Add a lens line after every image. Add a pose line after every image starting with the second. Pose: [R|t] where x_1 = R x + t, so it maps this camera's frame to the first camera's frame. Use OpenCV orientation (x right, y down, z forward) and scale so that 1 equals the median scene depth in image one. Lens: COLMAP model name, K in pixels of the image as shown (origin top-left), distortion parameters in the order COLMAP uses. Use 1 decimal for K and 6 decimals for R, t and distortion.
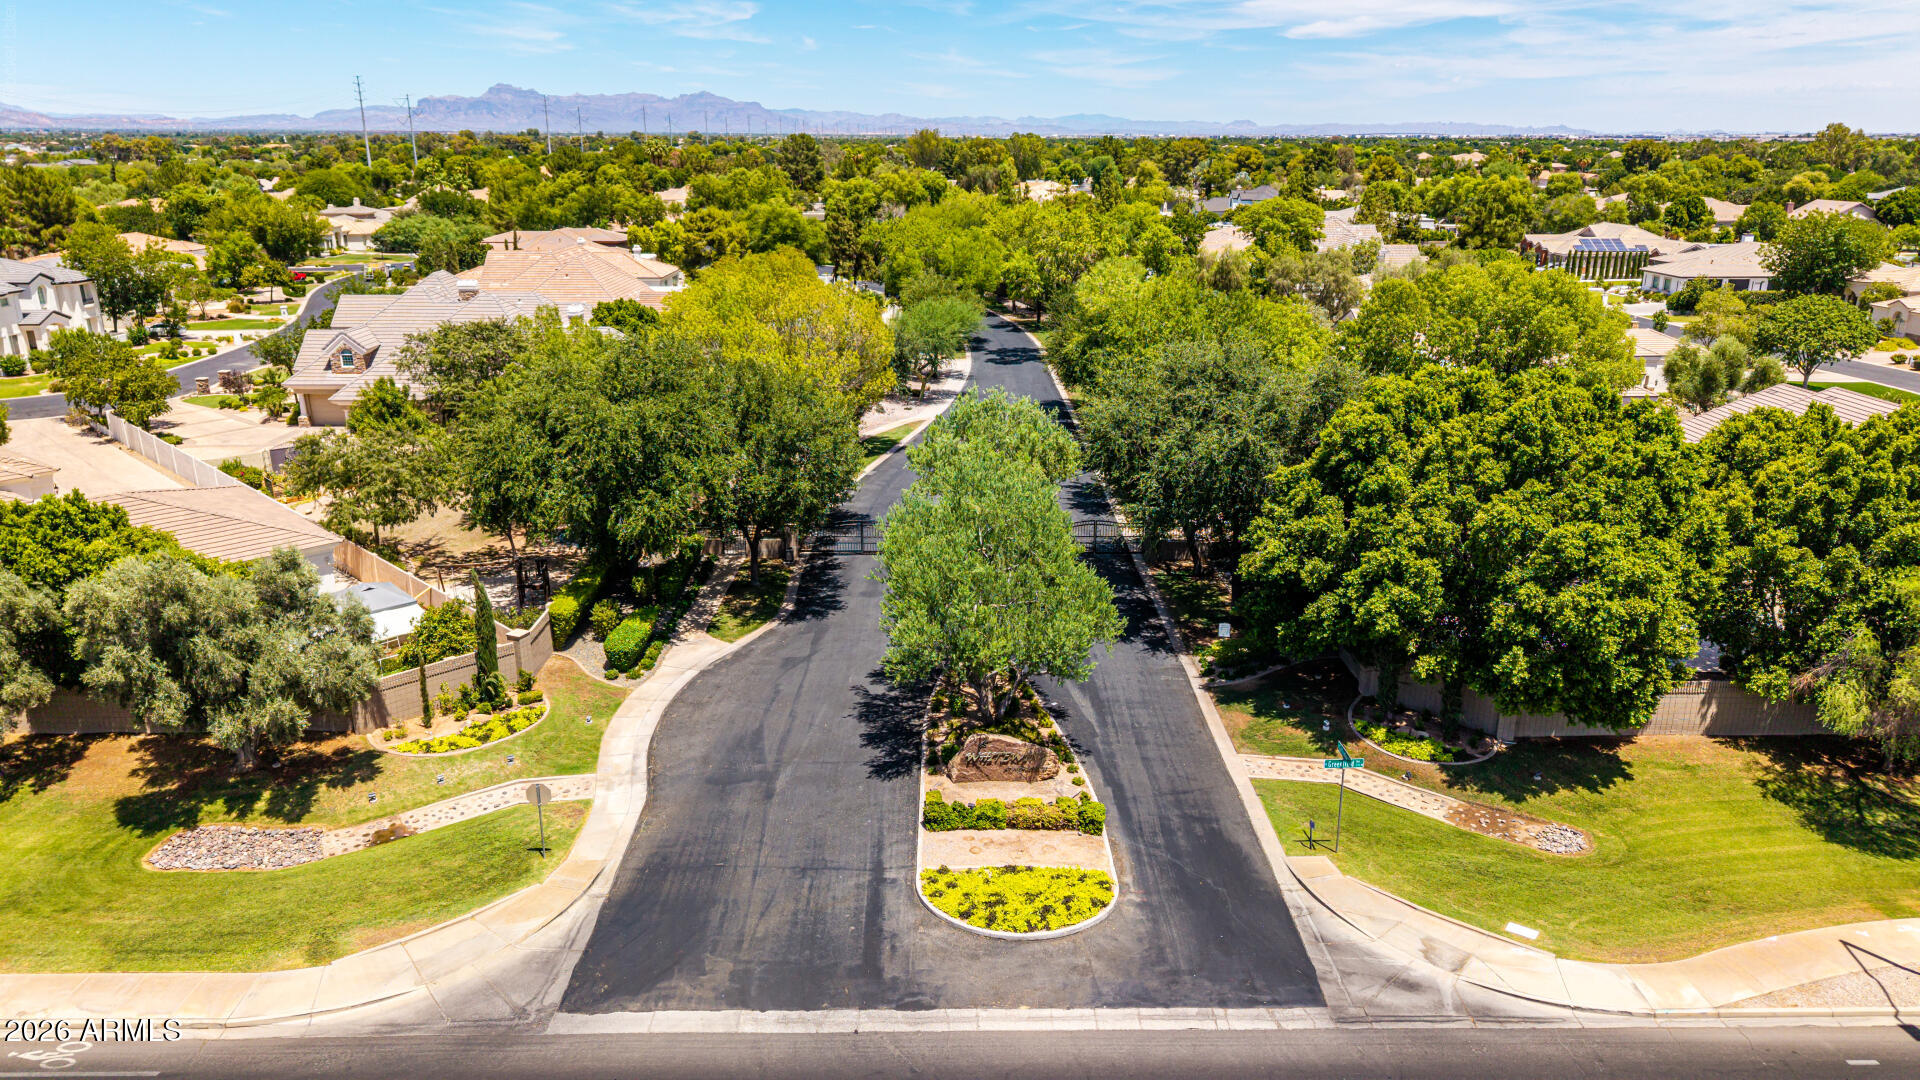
lens RADIAL K [[1279.8, 0, 960.3], [0, 1279.8, 540.9], [0, 0, 1]] dist [0.034013, -0.033935]
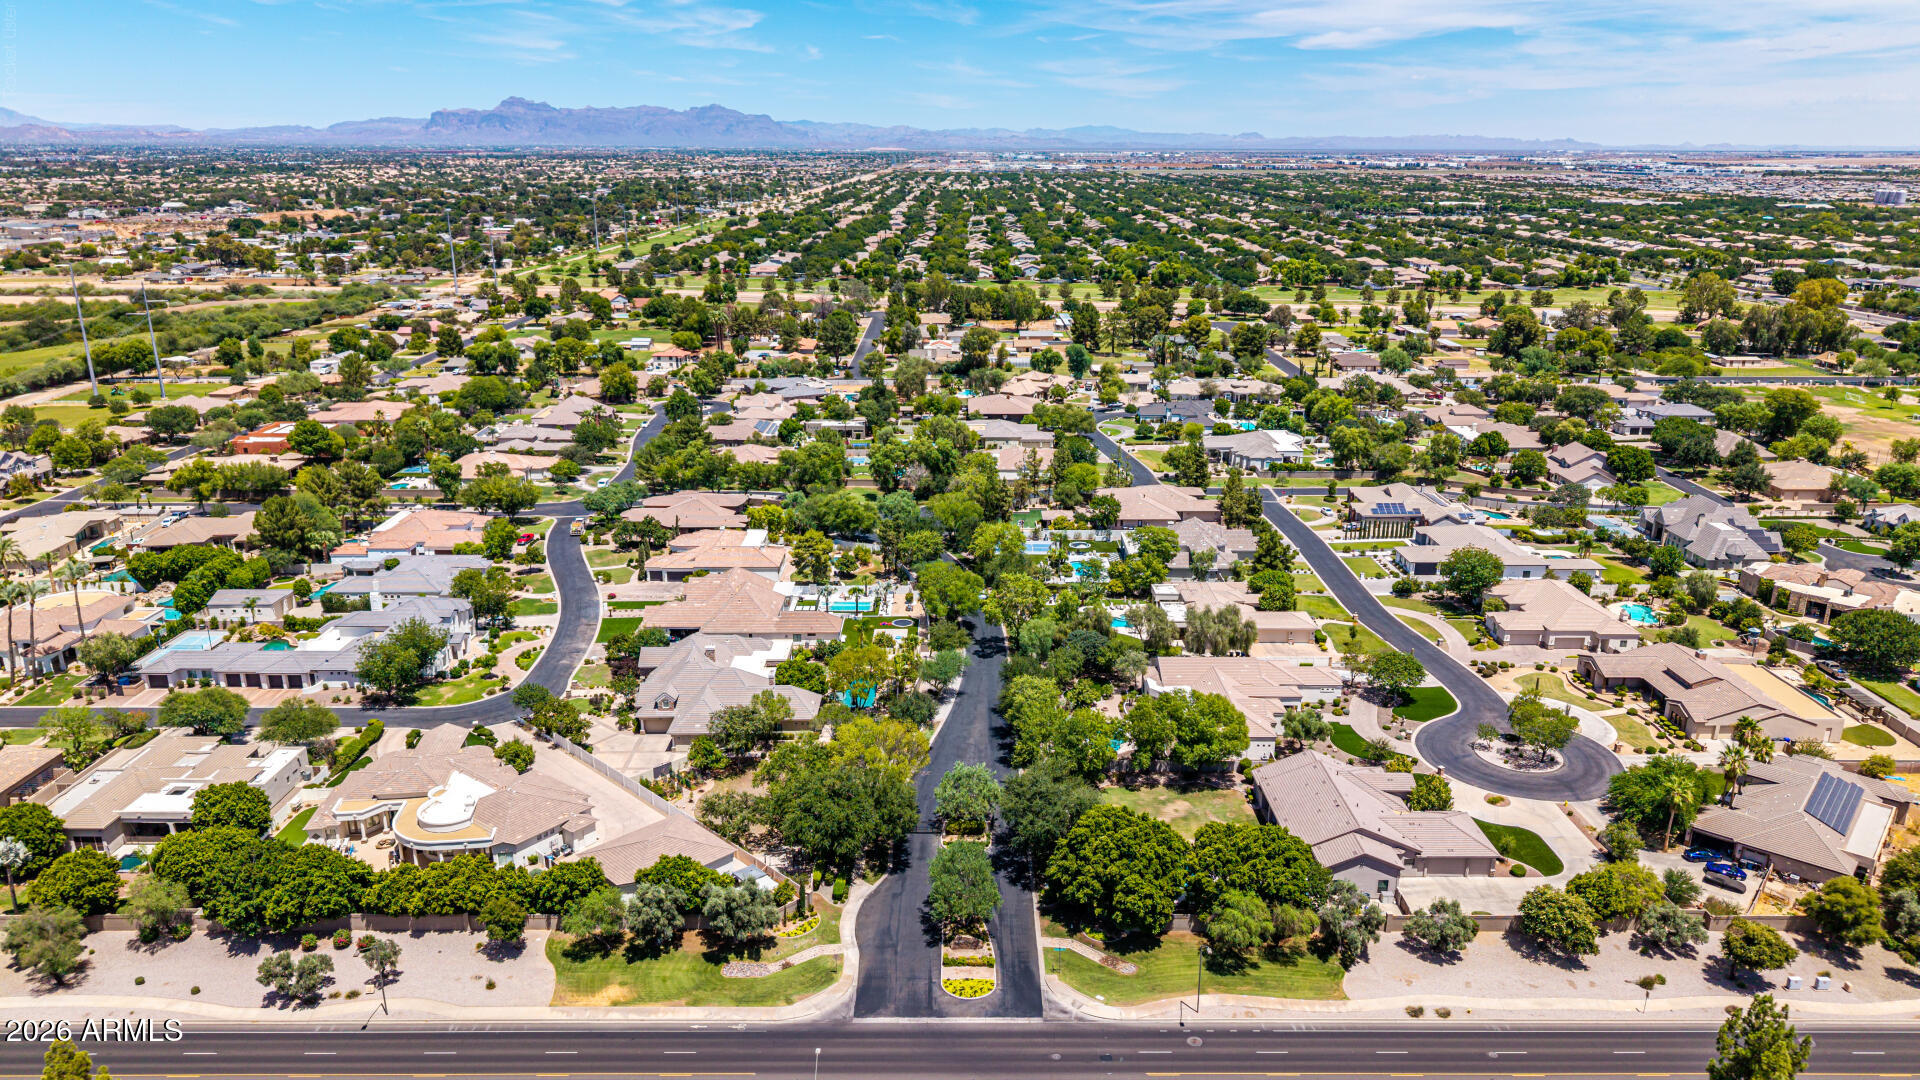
lens RADIAL K [[1279.8, 0, 955.5], [0, 1279.8, 541.2], [0, 0, 1]] dist [0.034013, -0.033935]
pose [[0.999935, 0.000555, -0.011345, 0.042369], [-0.000663, 0.999954, -0.009539, -0.840769], [0.011339, 0.009546, 0.999890, -2.346840]]
